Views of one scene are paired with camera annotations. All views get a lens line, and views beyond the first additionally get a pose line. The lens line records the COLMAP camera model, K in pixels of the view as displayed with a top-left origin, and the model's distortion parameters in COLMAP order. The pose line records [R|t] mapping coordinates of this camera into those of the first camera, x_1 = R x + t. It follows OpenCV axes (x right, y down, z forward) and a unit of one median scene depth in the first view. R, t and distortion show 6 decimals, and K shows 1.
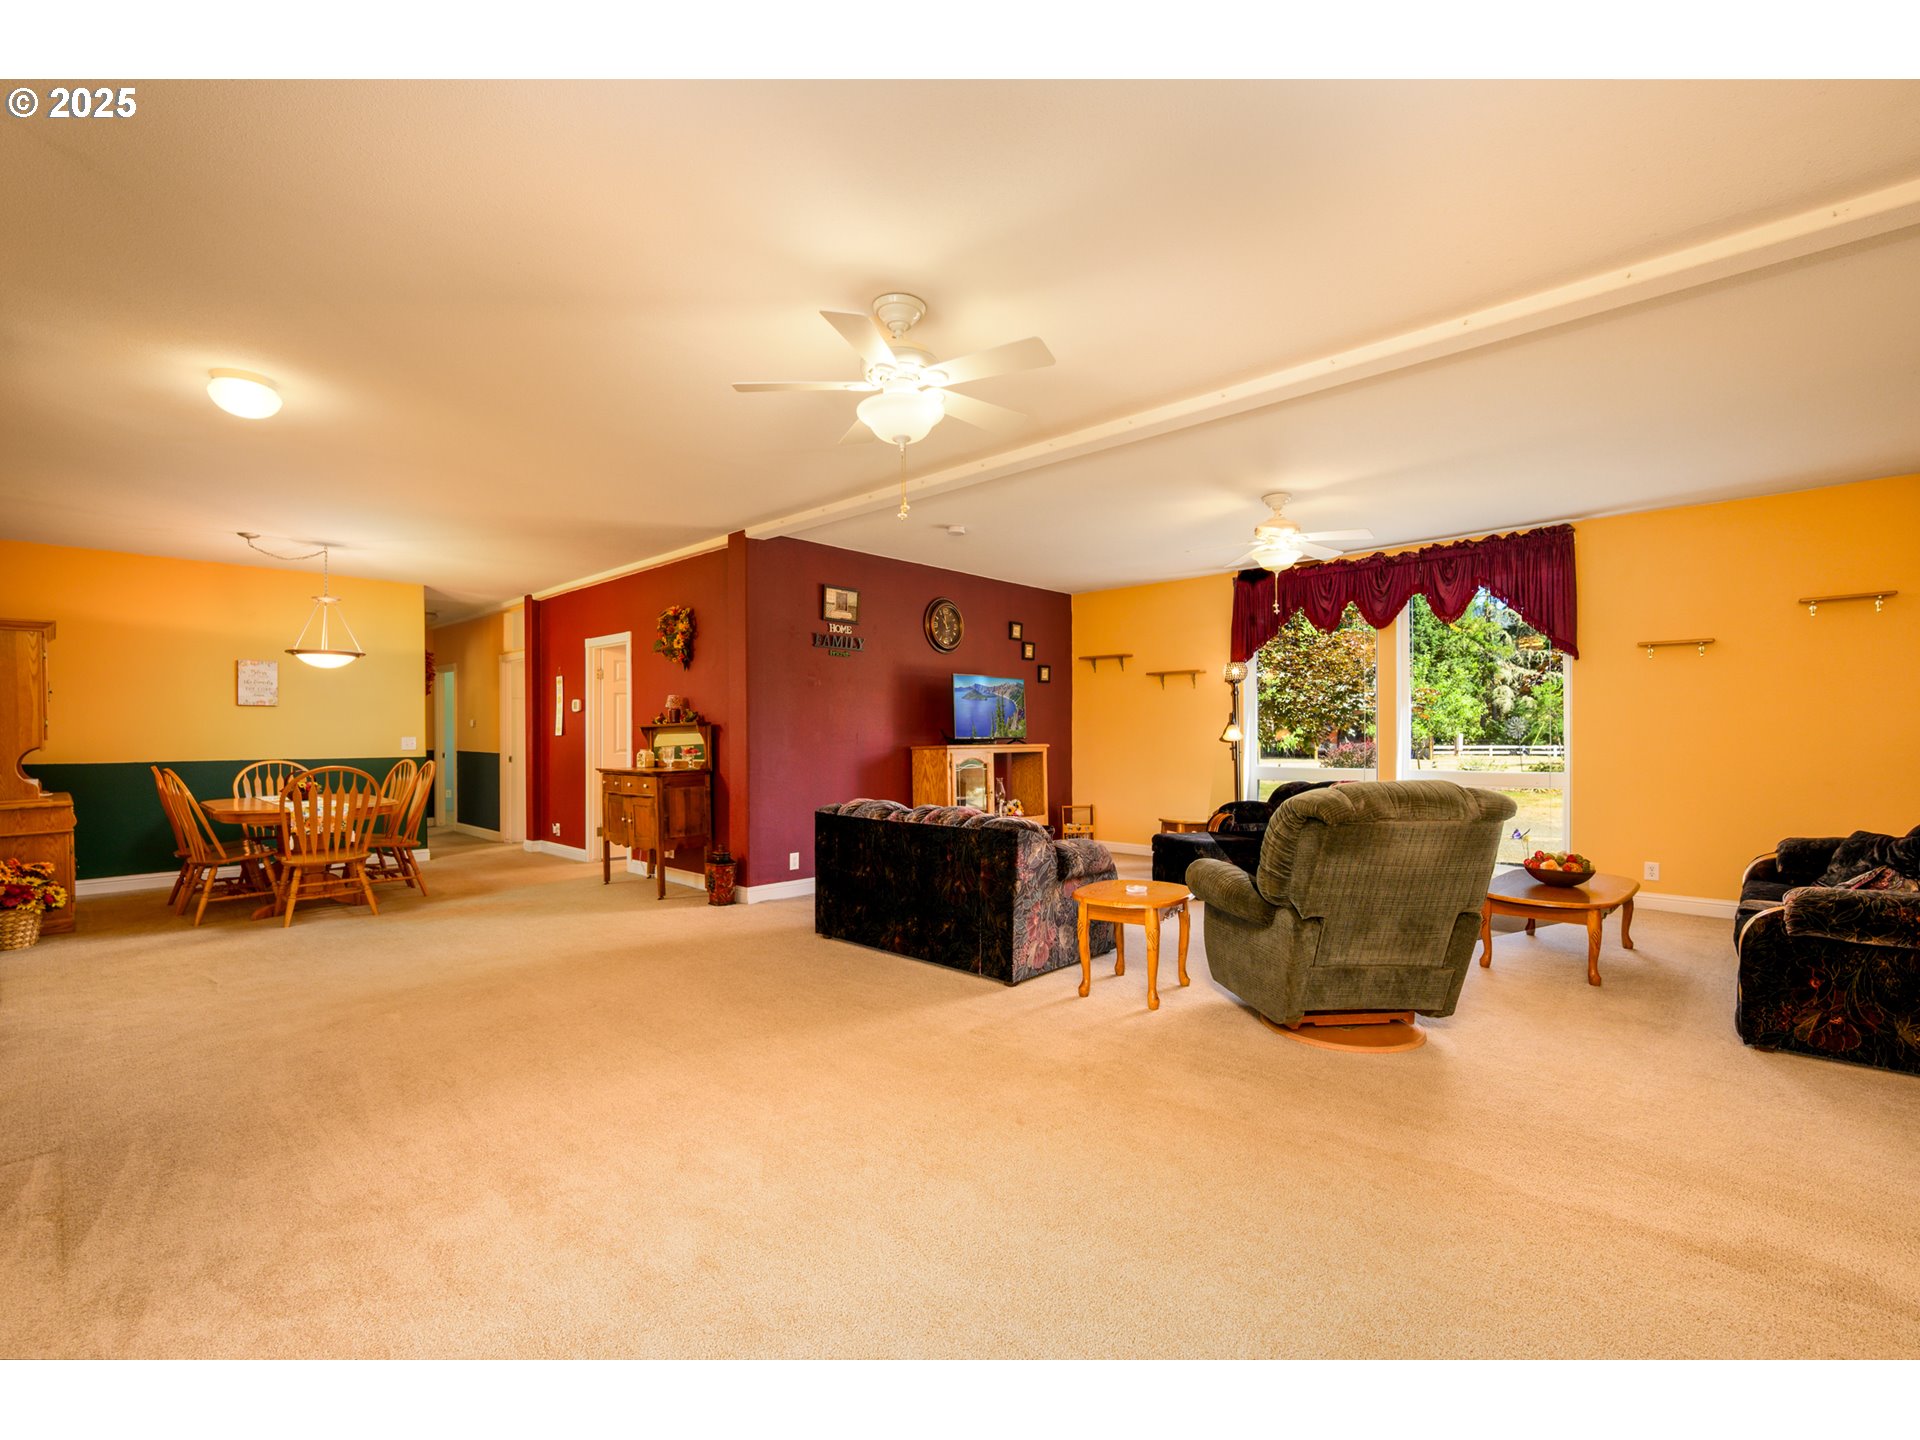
lens RADIAL K [[857.8, 0, 953.8], [0, 857.8, 723.8], [0, 0, 1]] dist [-0.001101, -0.000541]
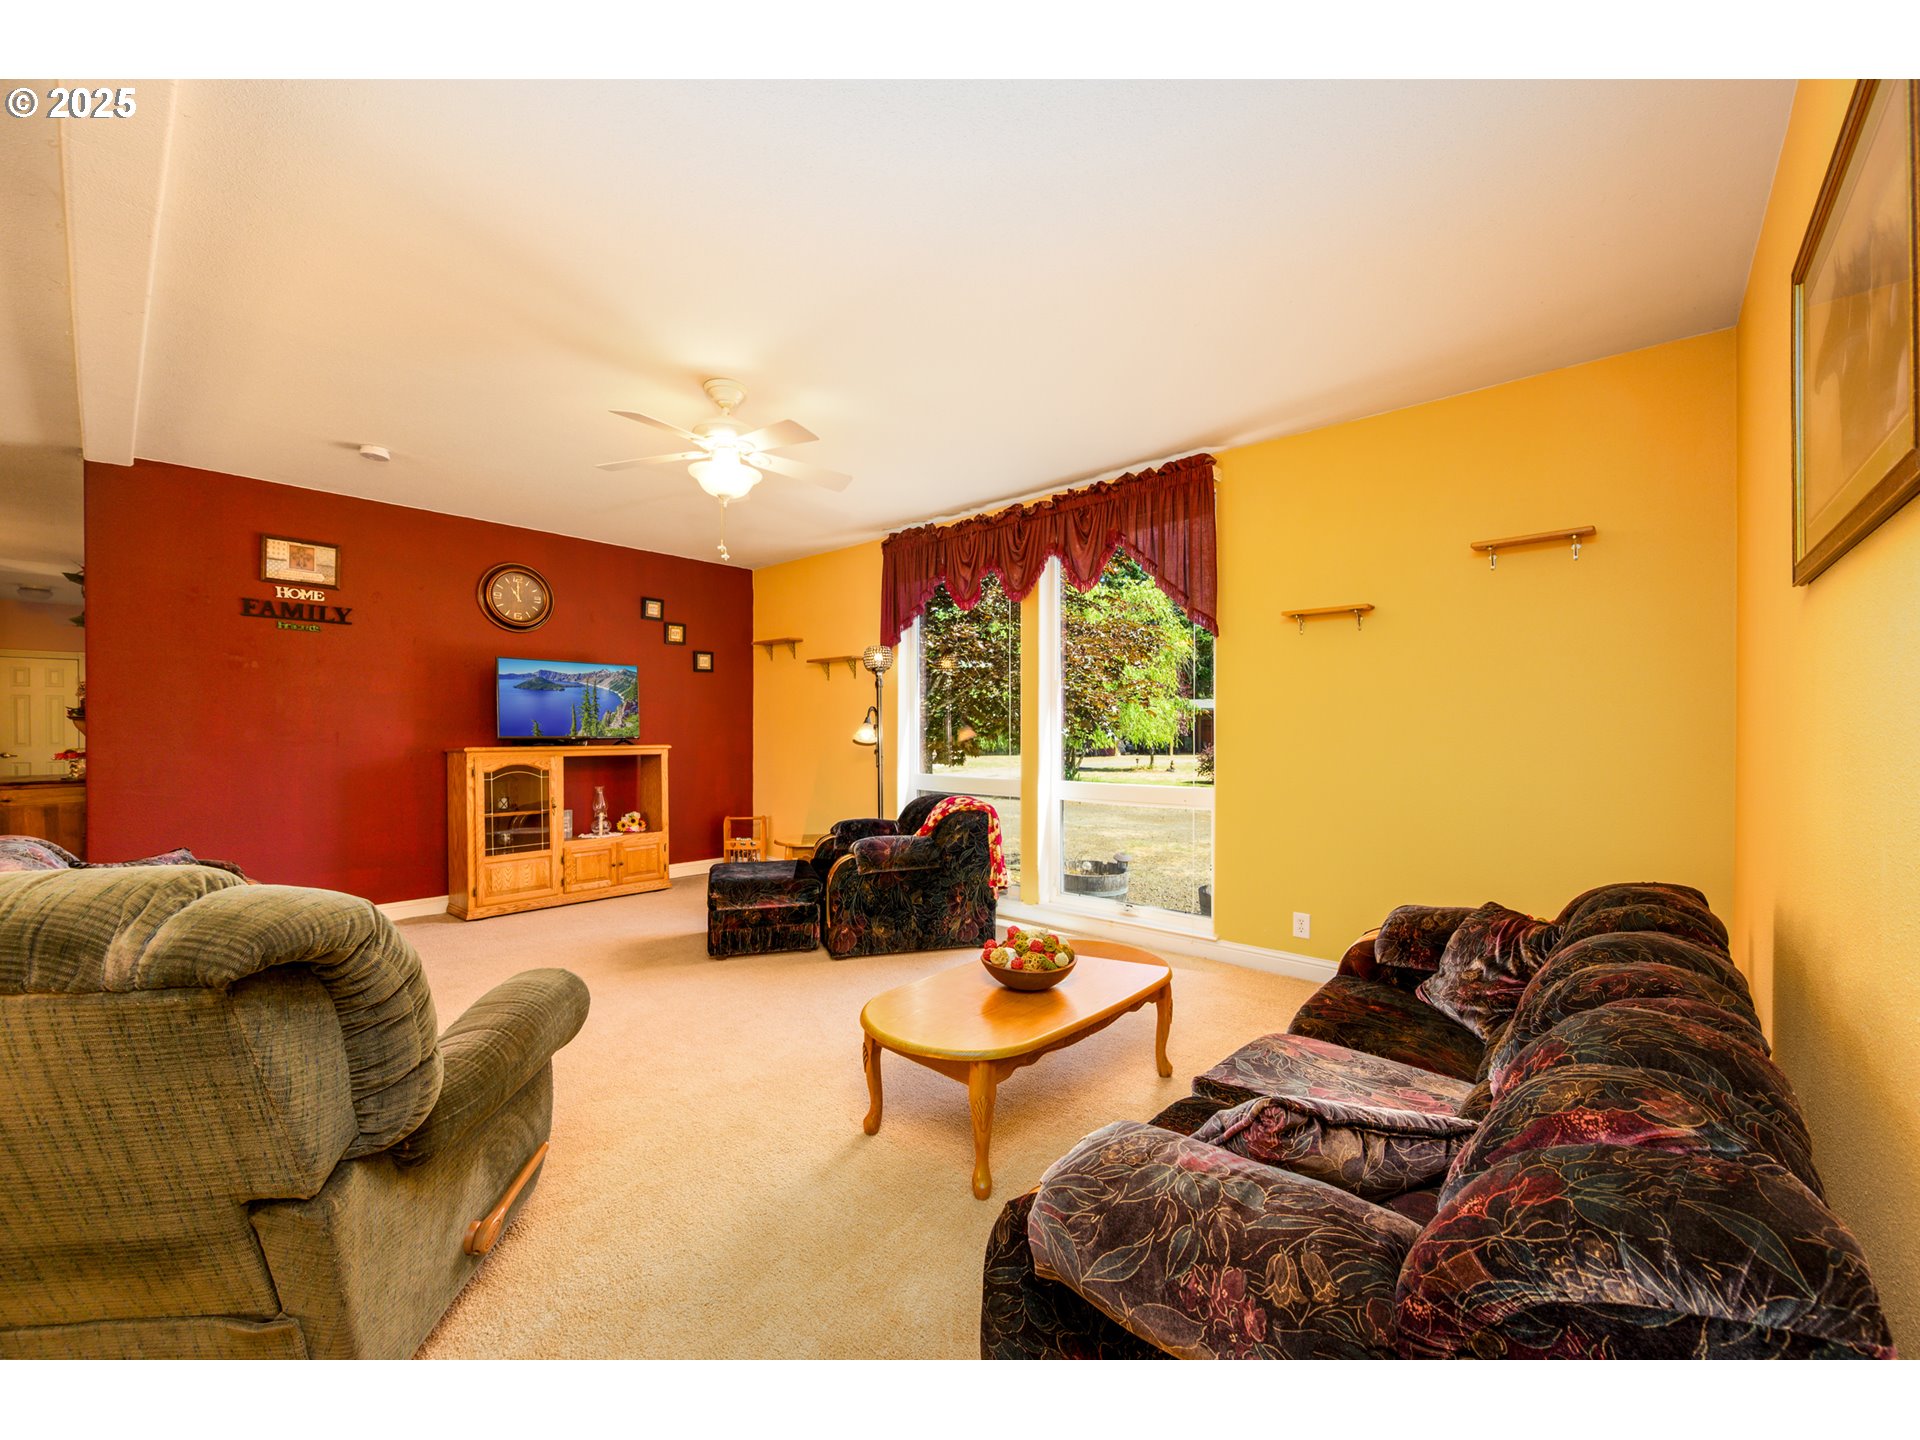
lens RADIAL K [[763.9, 0, 968.3], [0, 763.9, 726.3], [0, 0, 1]] dist [0.000837, 0.000192]
pose [[0.999562, 0.003923, 0.029333, 0.432057], [-0.004169, 0.999957, 0.008339, -0.002180], [-0.029299, -0.008457, 0.999535, 0.301682]]
